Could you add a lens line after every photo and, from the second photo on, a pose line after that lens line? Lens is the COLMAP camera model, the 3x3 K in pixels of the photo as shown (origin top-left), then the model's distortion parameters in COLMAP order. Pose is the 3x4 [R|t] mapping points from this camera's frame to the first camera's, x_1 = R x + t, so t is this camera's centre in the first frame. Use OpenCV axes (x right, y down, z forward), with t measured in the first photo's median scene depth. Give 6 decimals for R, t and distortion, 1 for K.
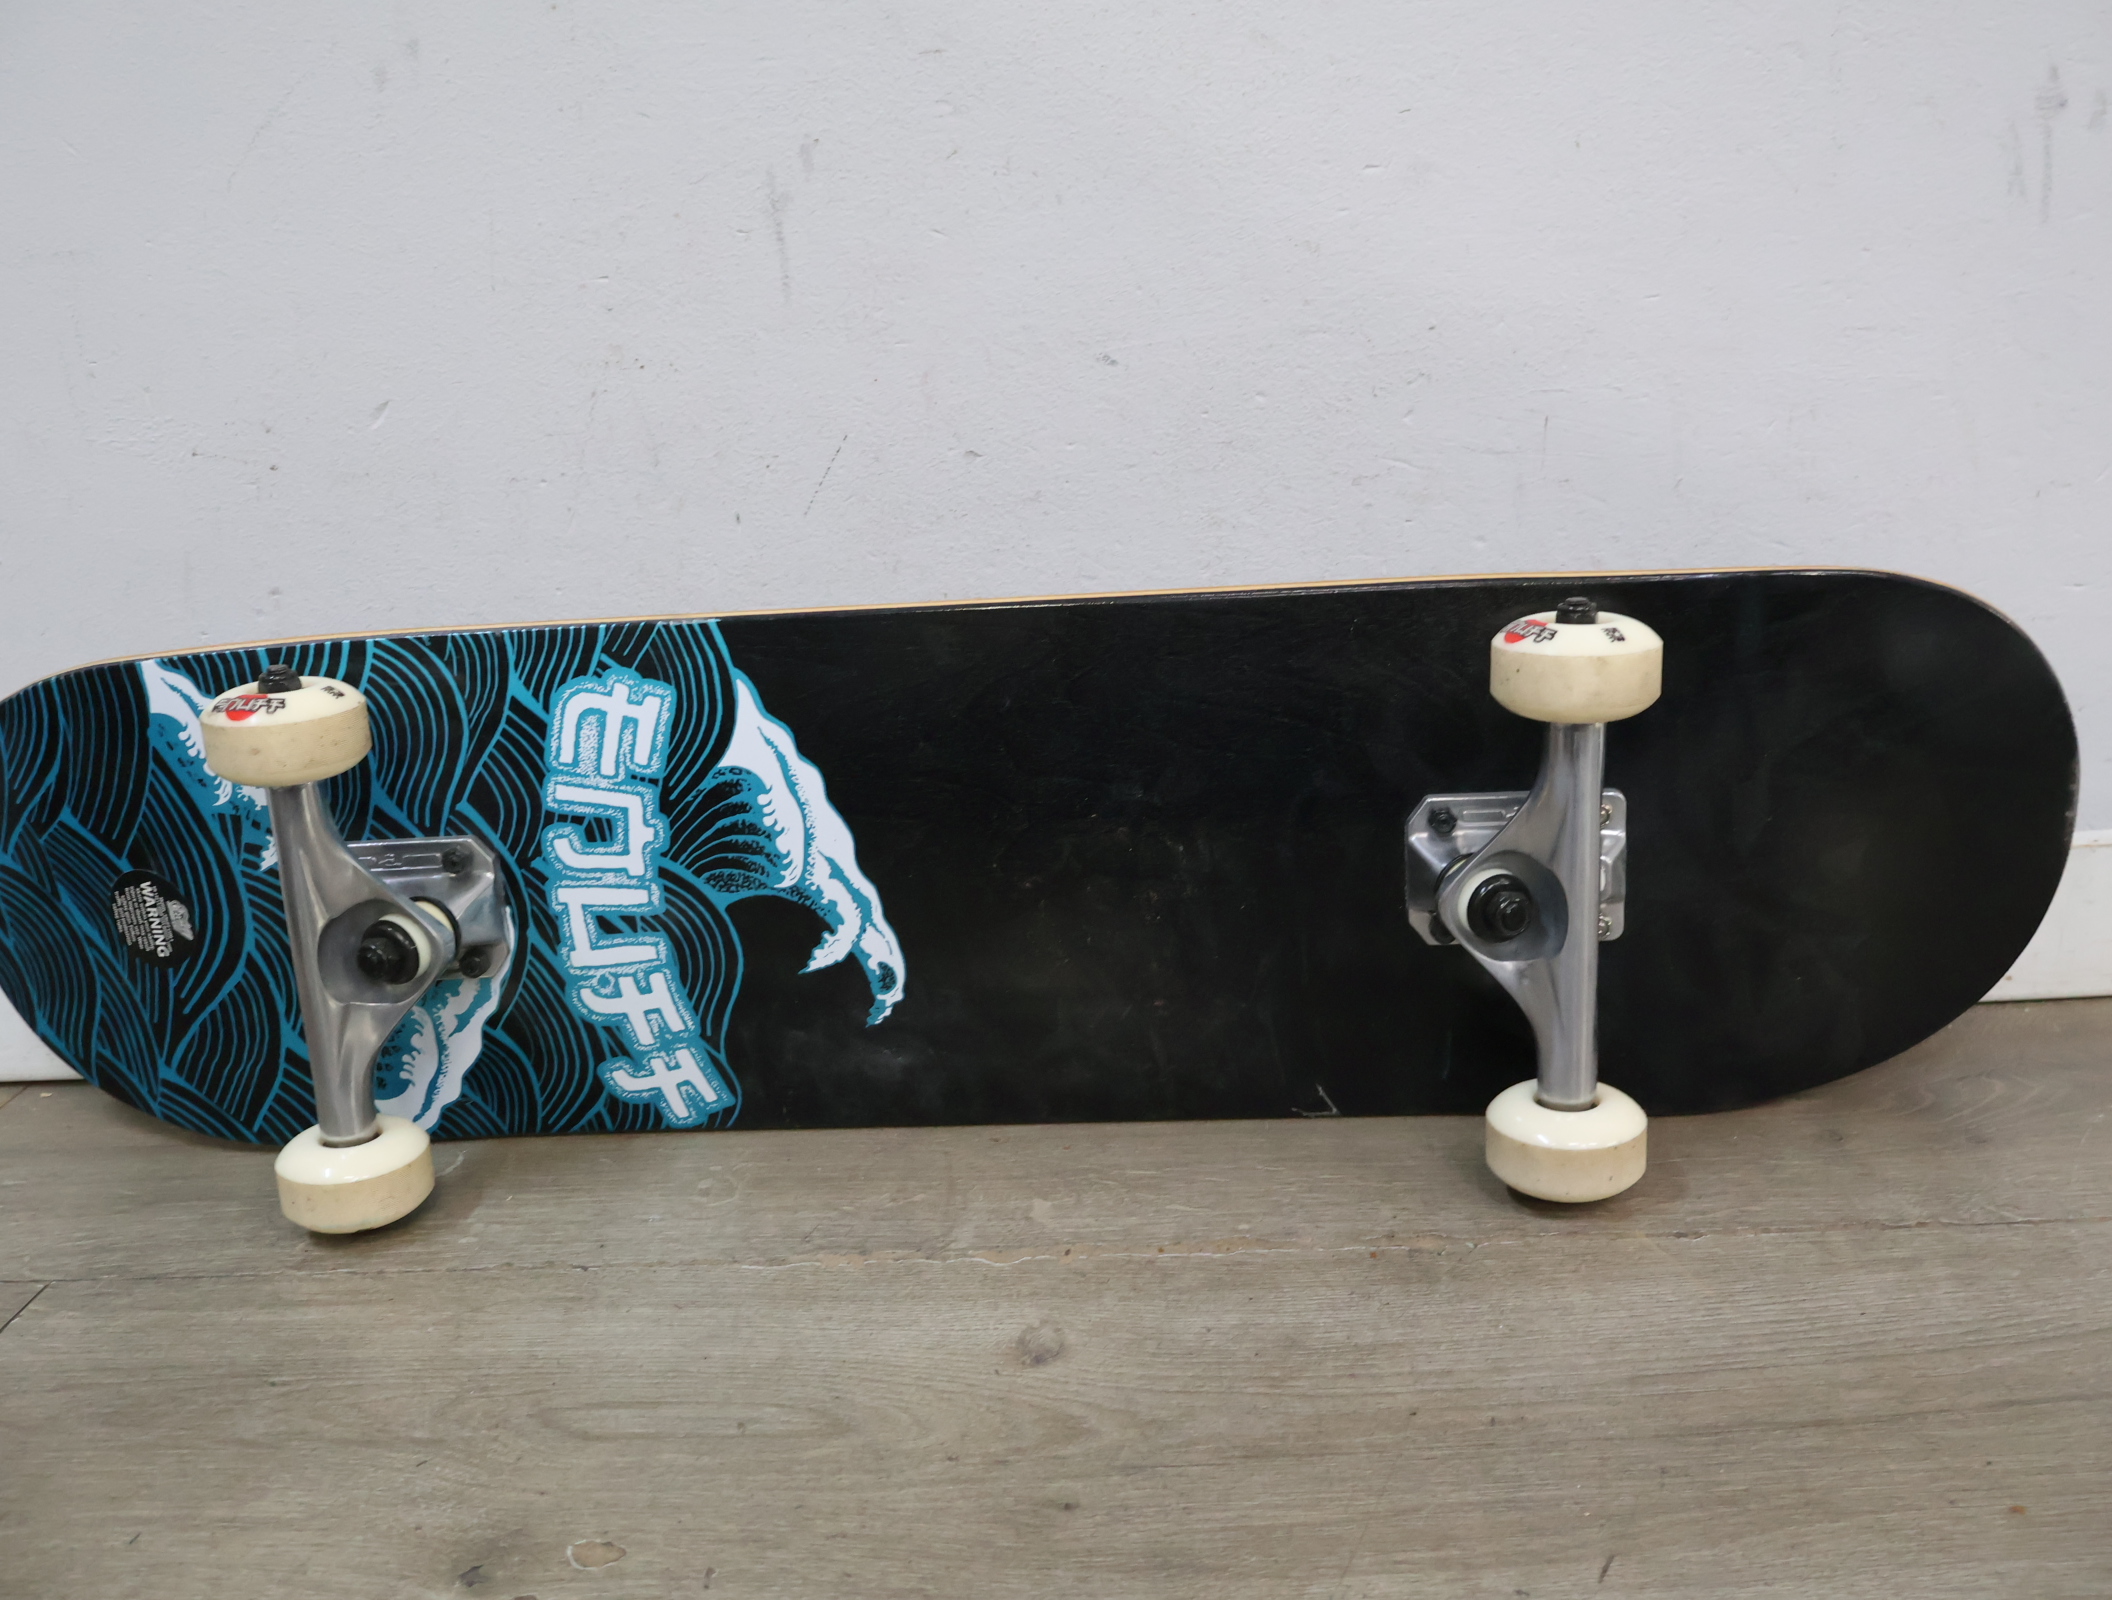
lens RADIAL K [[2001.7, 0, 1061.0], [0, 2001.7, 807.9], [0, 0, 1]] dist [-0.004035, 0.000000]
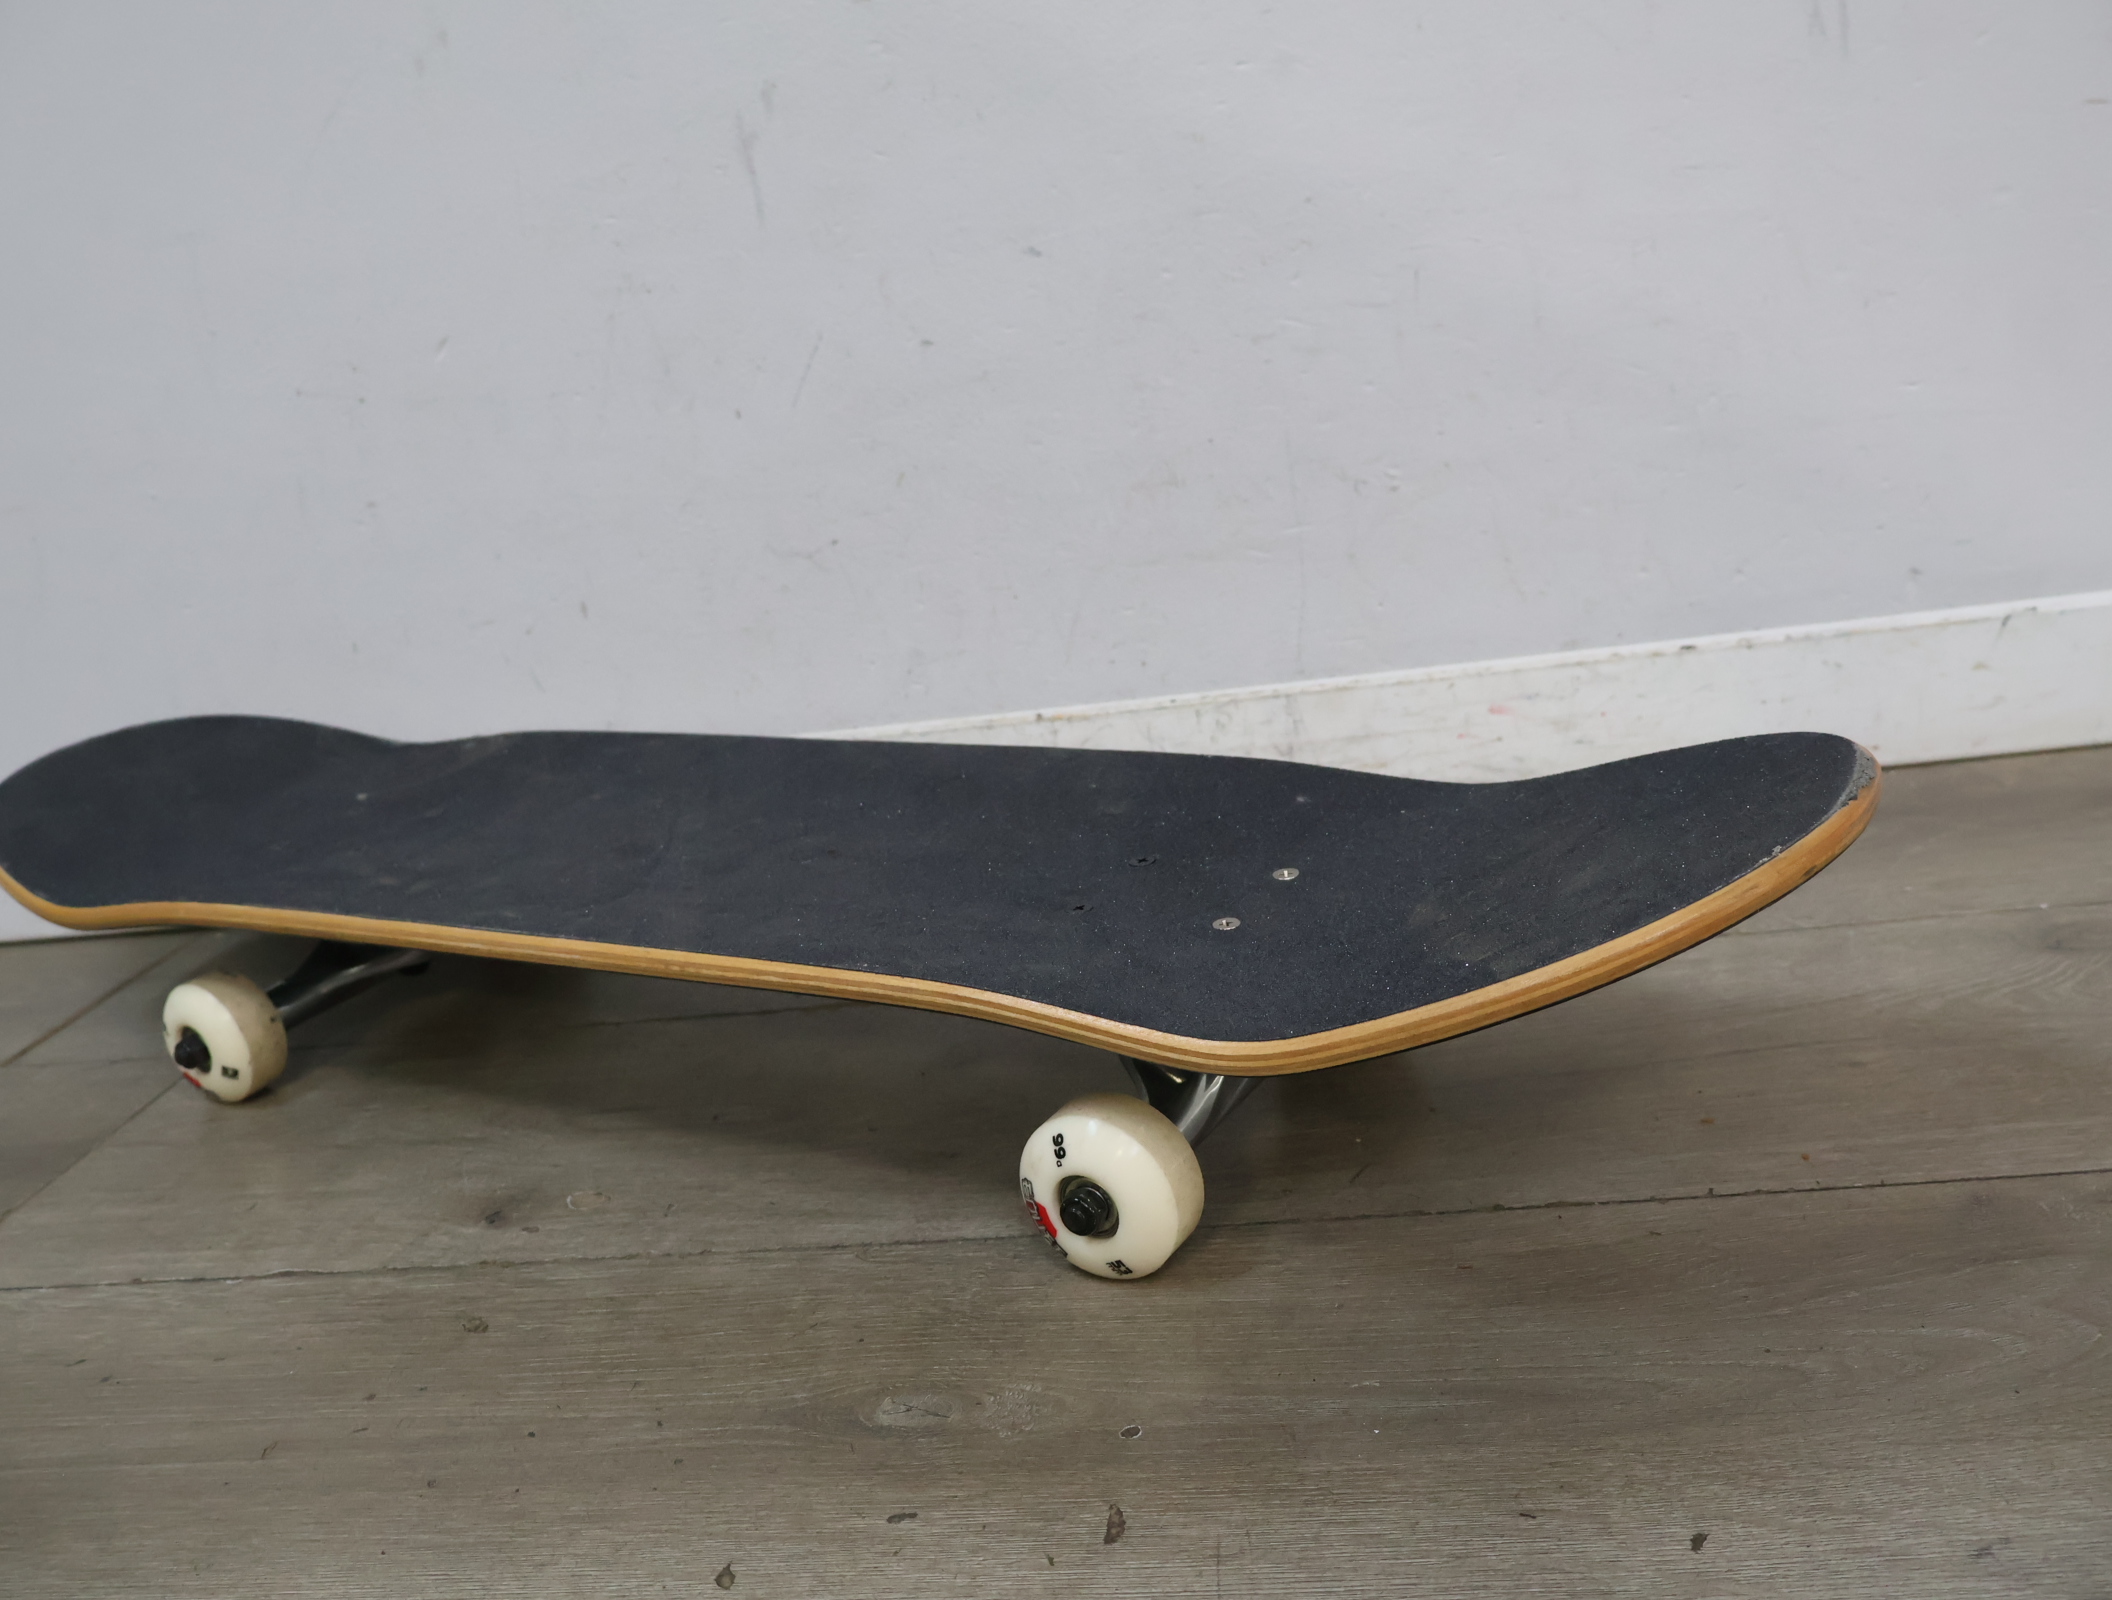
lens RADIAL K [[2001.7, 0, 1057.7], [0, 2001.7, 808.0], [0, 0, 1]] dist [-0.004035, 0.000000]
pose [[0.991854, -0.049449, -0.117390, 0.167322], [0.051725, 0.998526, 0.016415, 0.085340], [0.116405, -0.022353, 0.992950, -0.169862]]
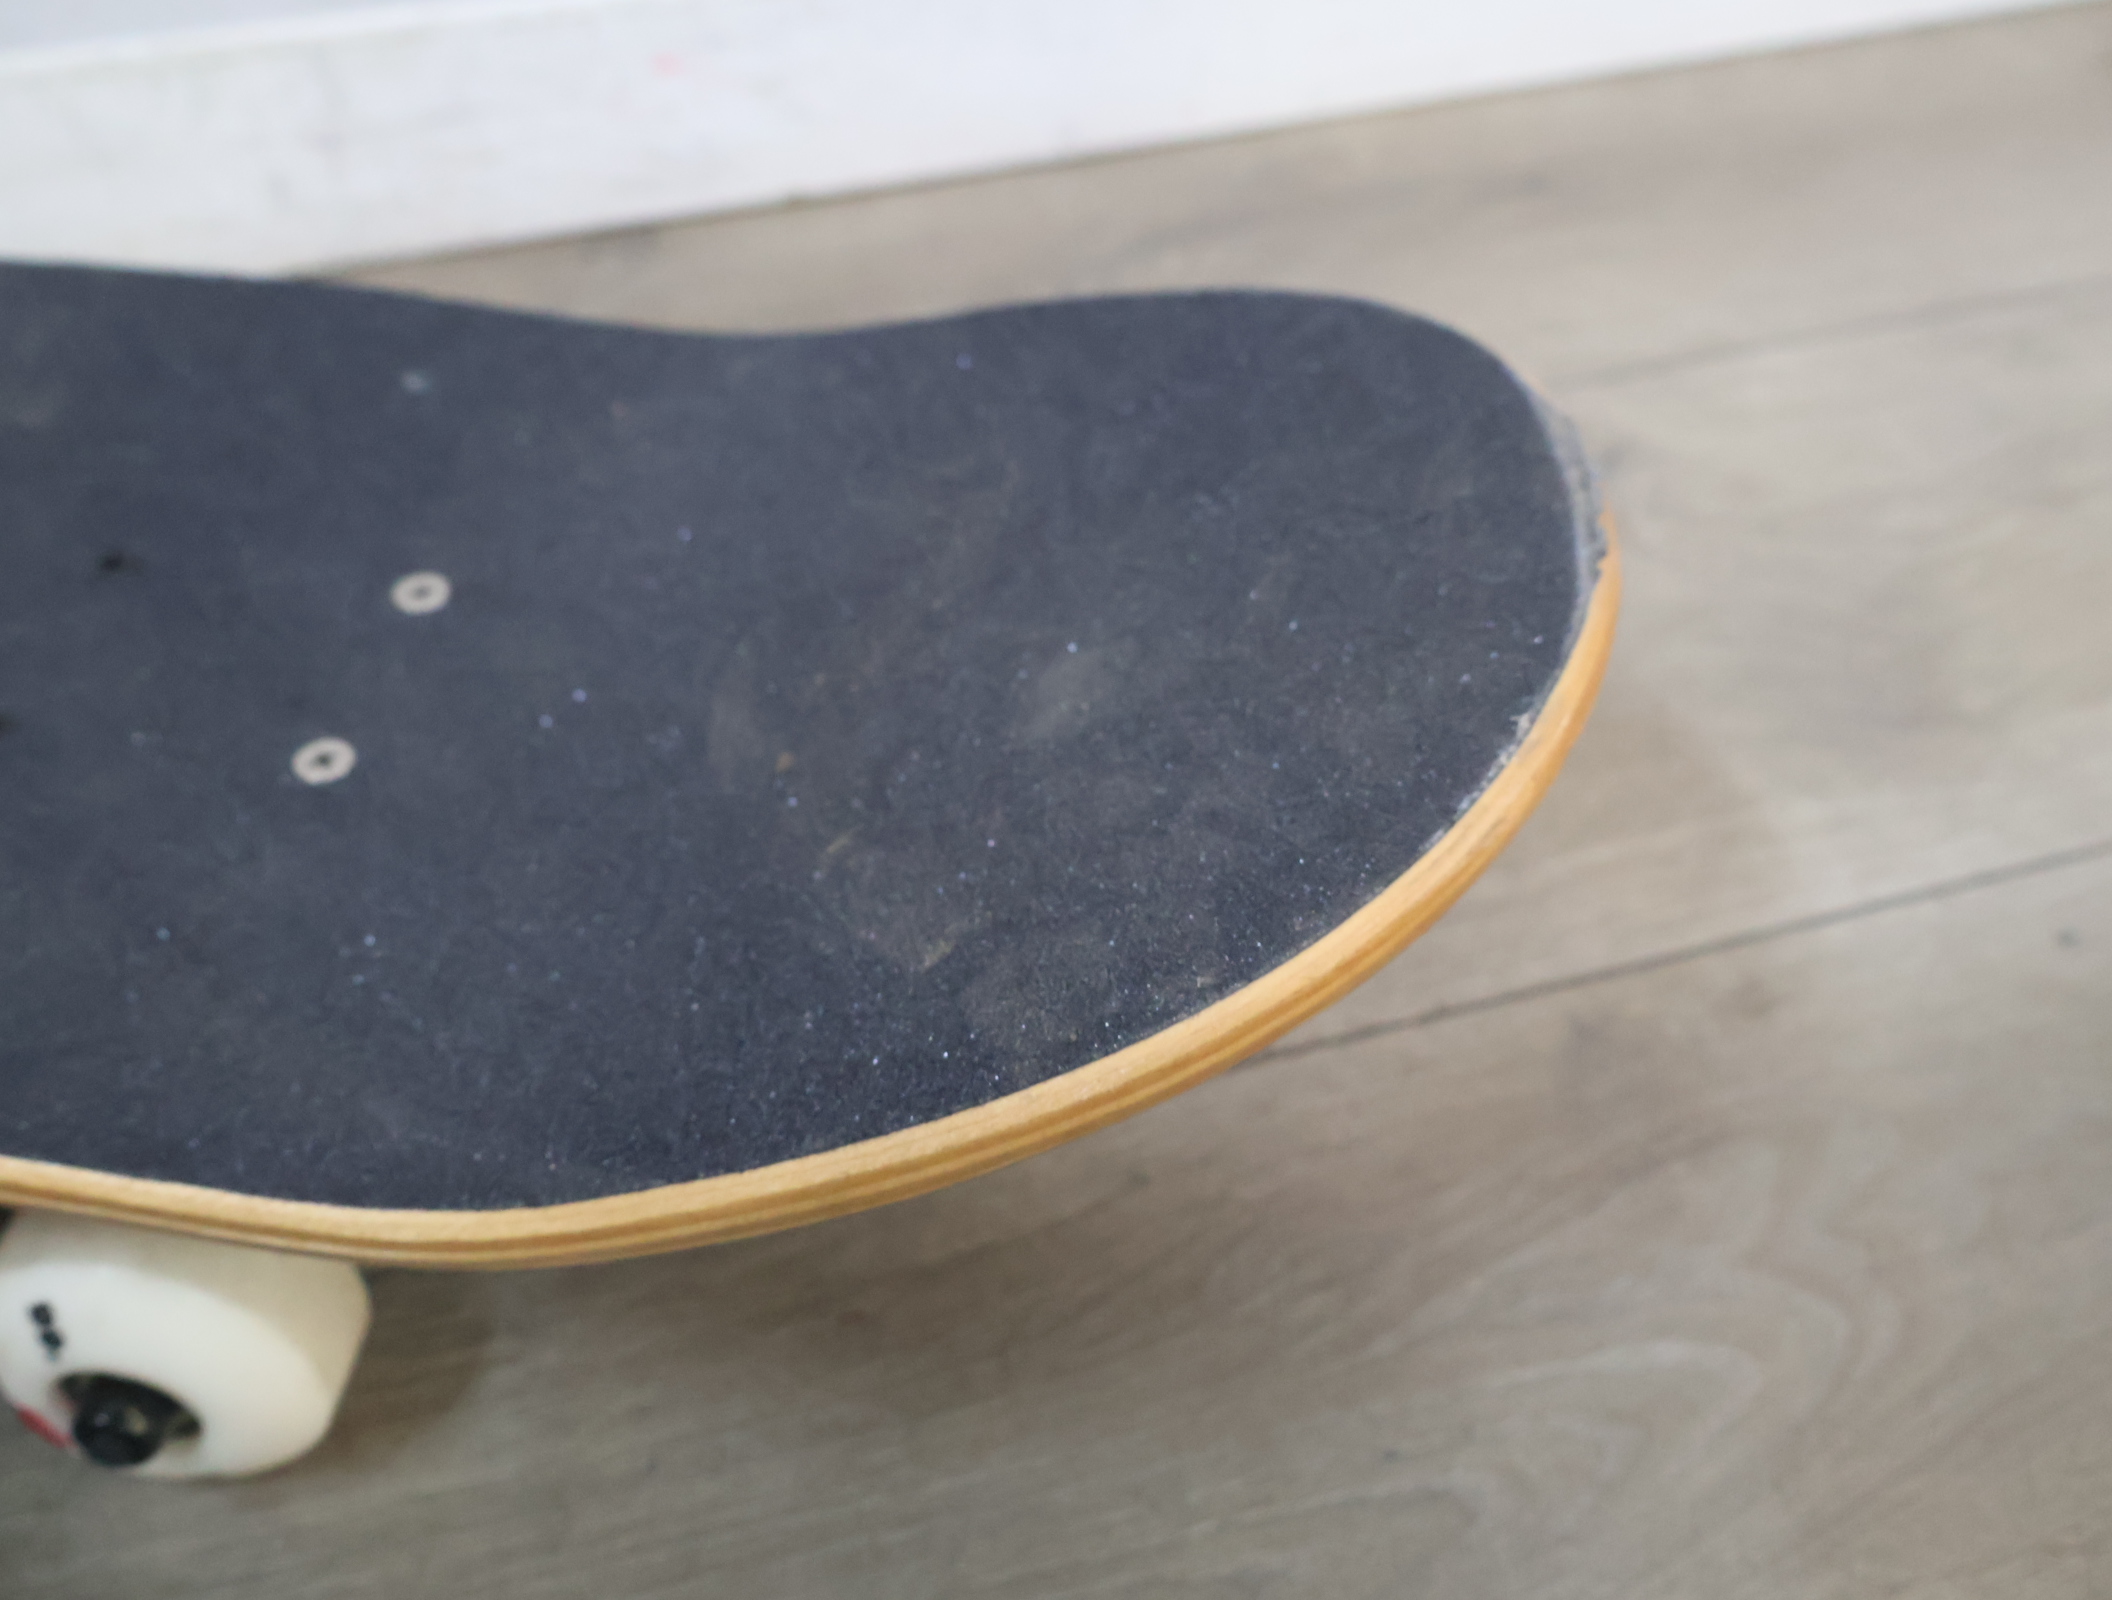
lens RADIAL K [[2001.7, 0, 999.2], [0, 2001.7, 788.2], [0, 0, 1]] dist [-0.004035, 0.000000]
pose [[0.946346, -0.182173, 0.266913, 0.157112], [0.054870, 0.904548, 0.422827, -0.008721], [-0.318463, -0.385495, 0.866011, 0.254957]]
